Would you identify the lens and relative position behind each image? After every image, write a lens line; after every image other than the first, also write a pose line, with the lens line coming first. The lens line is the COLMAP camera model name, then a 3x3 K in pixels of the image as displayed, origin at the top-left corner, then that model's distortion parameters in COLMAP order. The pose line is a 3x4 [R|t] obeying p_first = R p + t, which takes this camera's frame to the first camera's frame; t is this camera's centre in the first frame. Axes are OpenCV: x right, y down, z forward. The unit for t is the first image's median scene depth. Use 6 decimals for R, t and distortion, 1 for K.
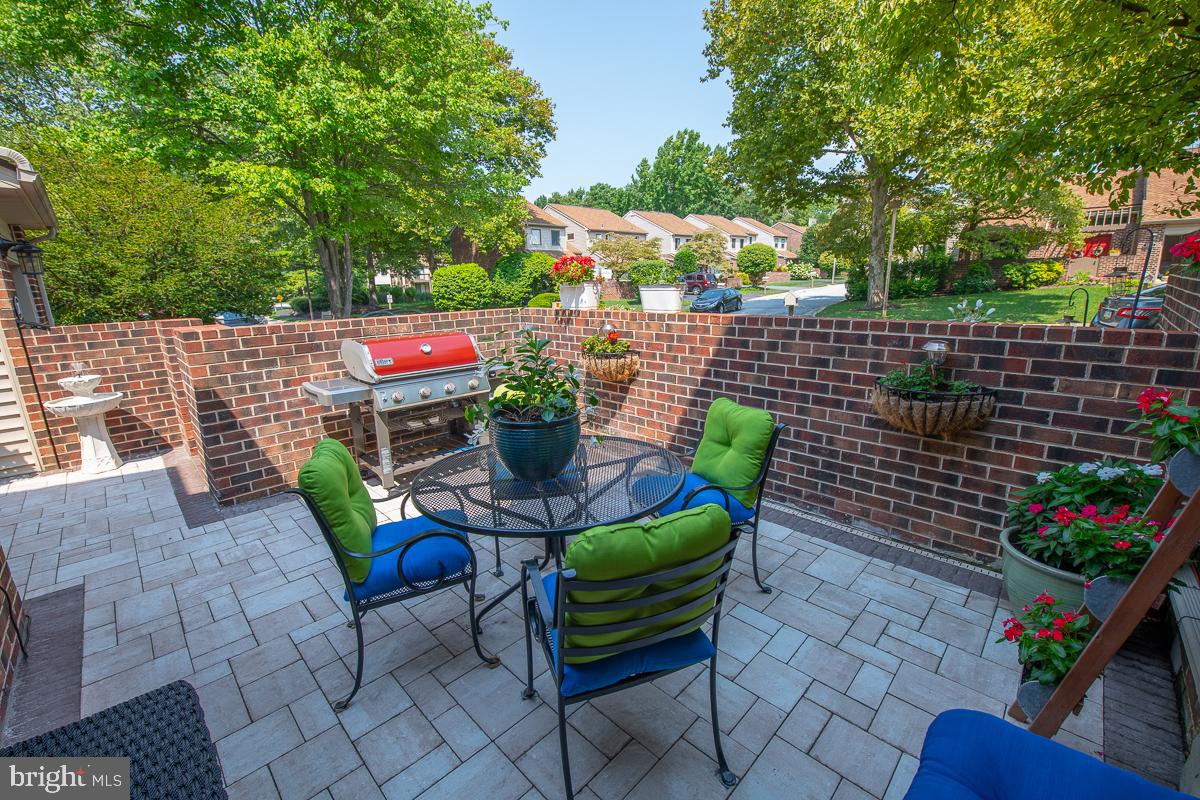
lens RADIAL K [[501.7, 0, 599.7], [0, 501.7, 399.7], [0, 0, 1]] dist [0.000163, 0.000009]
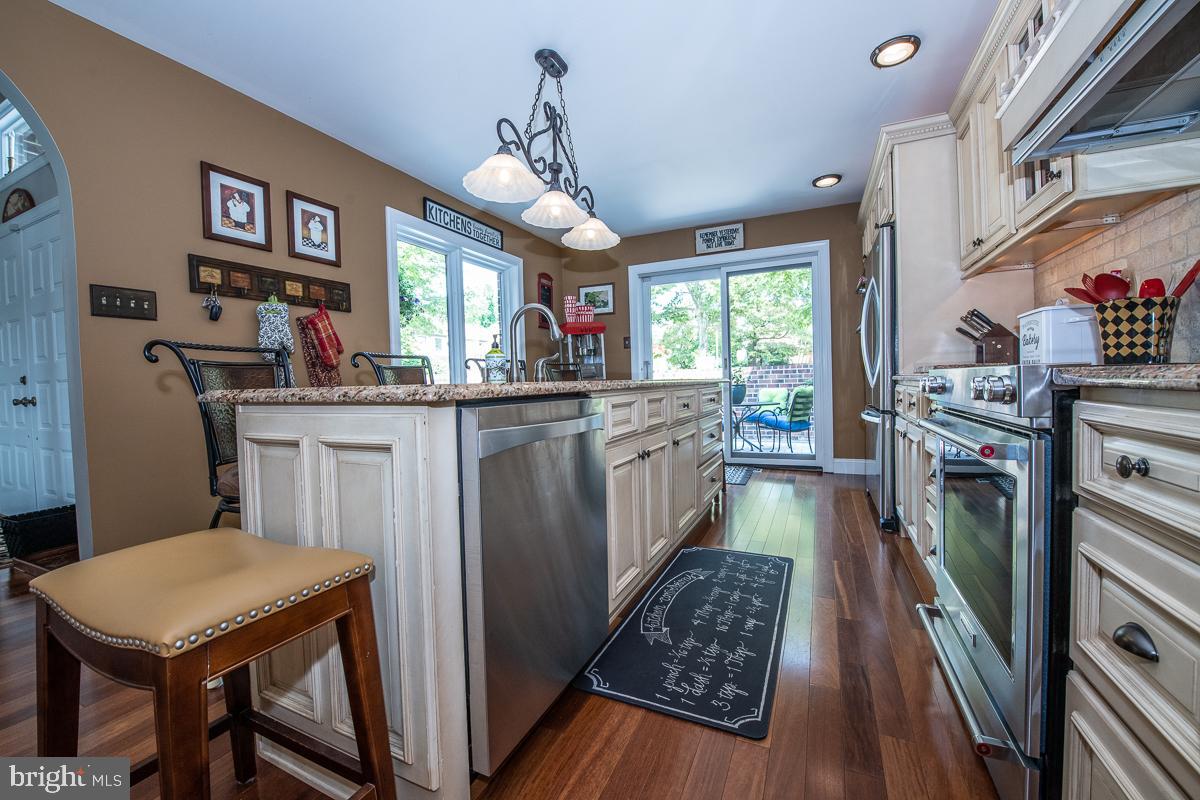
lens RADIAL K [[475.8, 0, 599.8], [0, 475.8, 396.2], [0, 0, 1]] dist [-0.023768, 0.000123]
pose [[0.938981, -0.014152, 0.343678, -1.330389], [0.087385, 0.976187, -0.198551, 0.418568], [-0.332684, 0.216468, 0.917858, -1.003577]]
